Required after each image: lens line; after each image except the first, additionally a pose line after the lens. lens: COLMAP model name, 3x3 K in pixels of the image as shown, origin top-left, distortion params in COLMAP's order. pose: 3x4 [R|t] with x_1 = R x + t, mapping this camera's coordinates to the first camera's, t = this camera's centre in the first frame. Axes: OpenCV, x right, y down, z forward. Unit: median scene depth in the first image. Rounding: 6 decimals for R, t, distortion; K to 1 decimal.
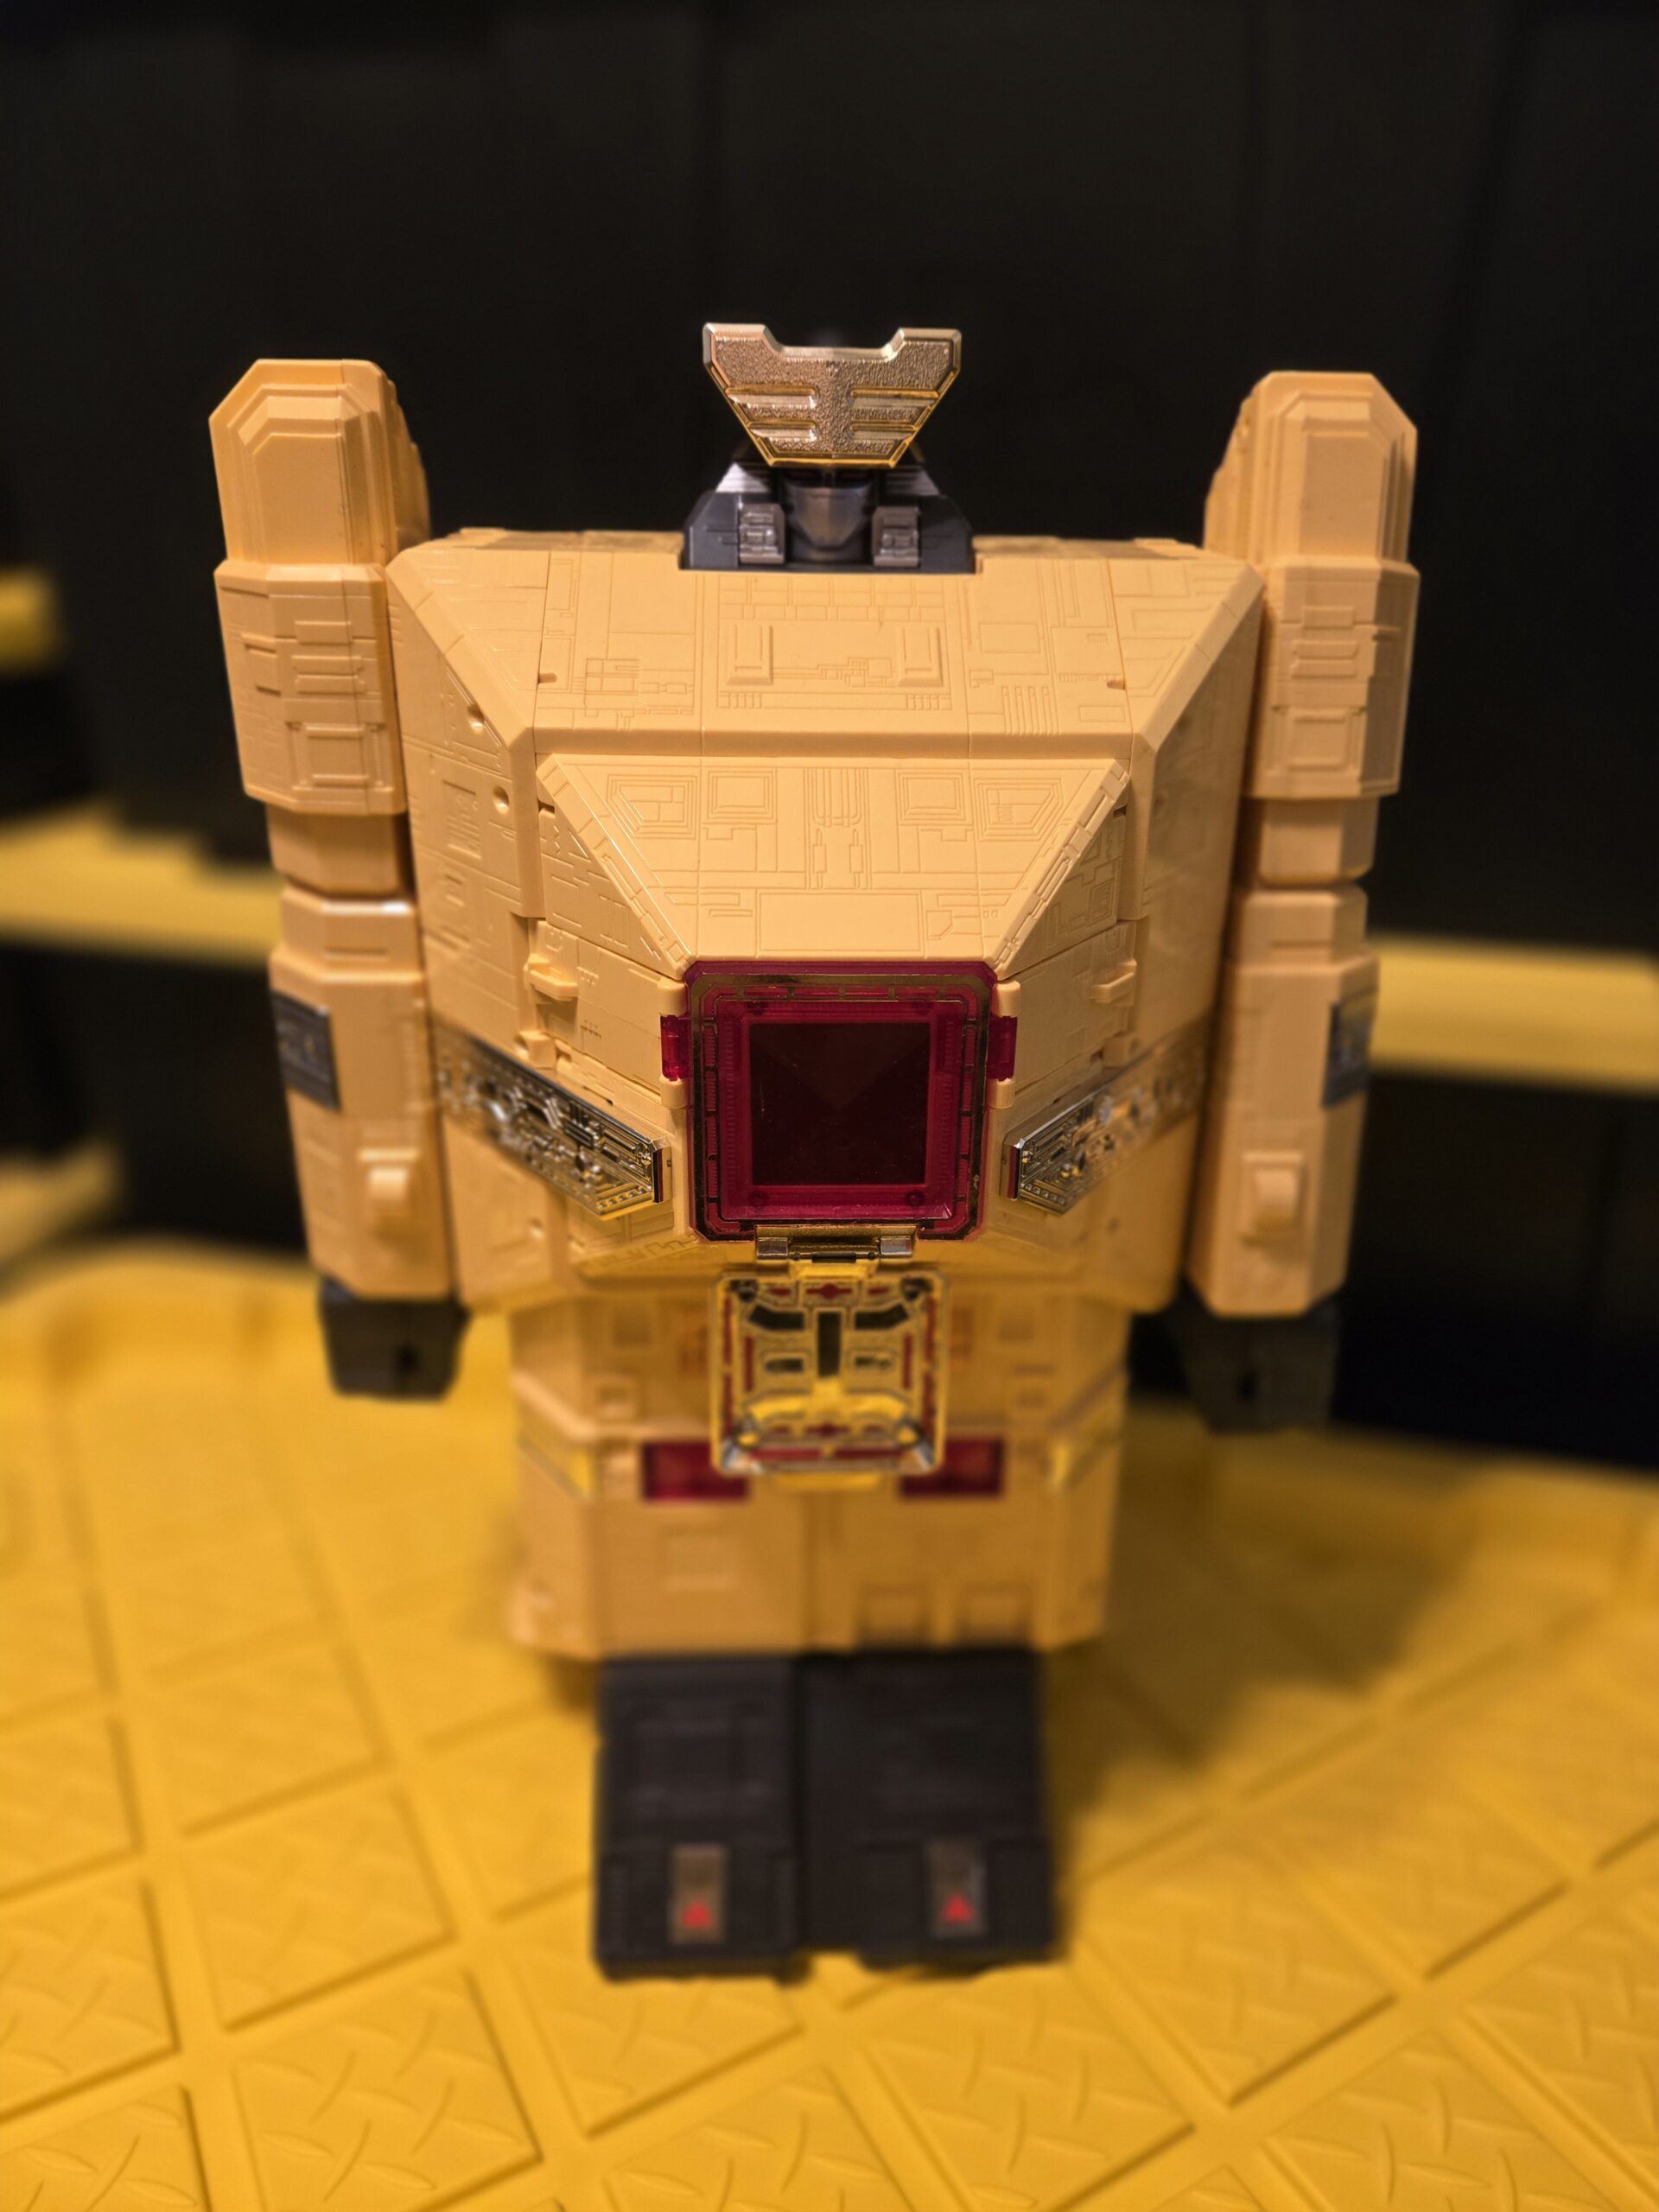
lens RADIAL K [[1501.9, 0, 829.5], [0, 1501.9, 1106.0], [0, 0, 1]] dist [-0.007288, -0.006068]
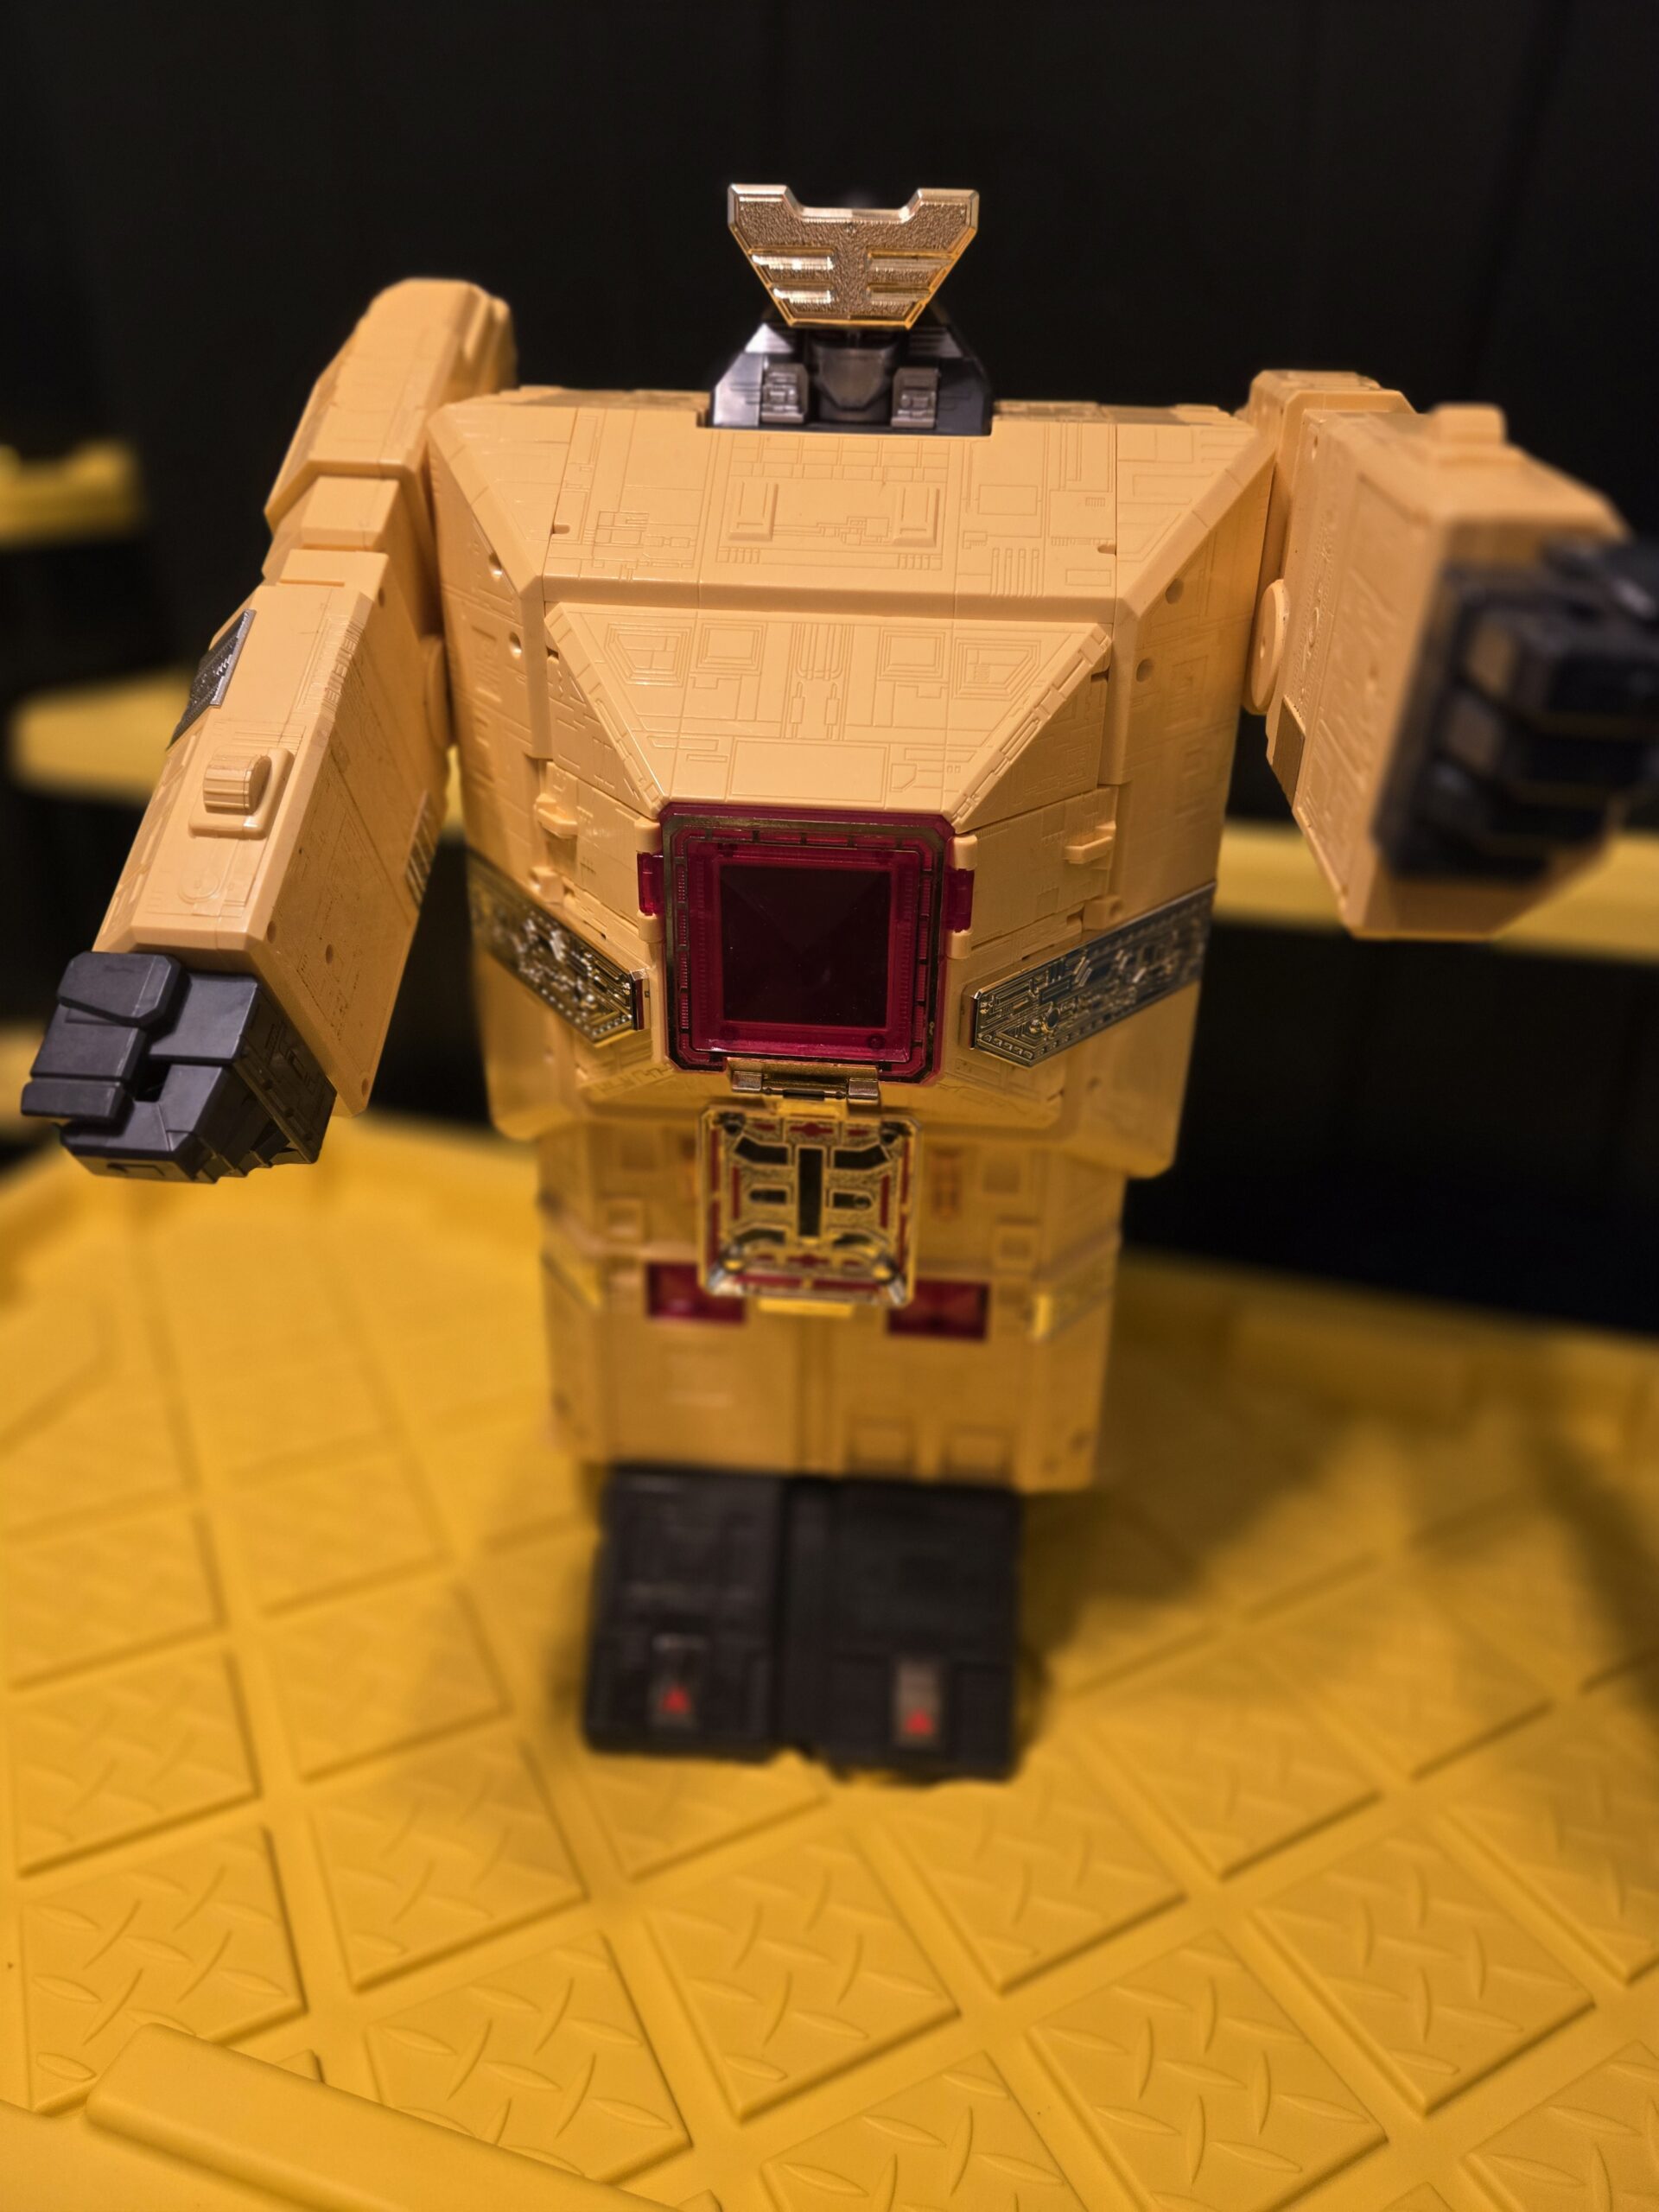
lens RADIAL K [[1498.3, 0, 831.2], [0, 1498.3, 1070.2], [0, 0, 1]] dist [0.000872, -0.038871]
pose [[0.992331, 0.061745, -0.107084, 0.130813], [-0.055735, 0.996746, 0.058238, 0.021051], [0.110331, -0.051823, 0.992543, -0.042082]]
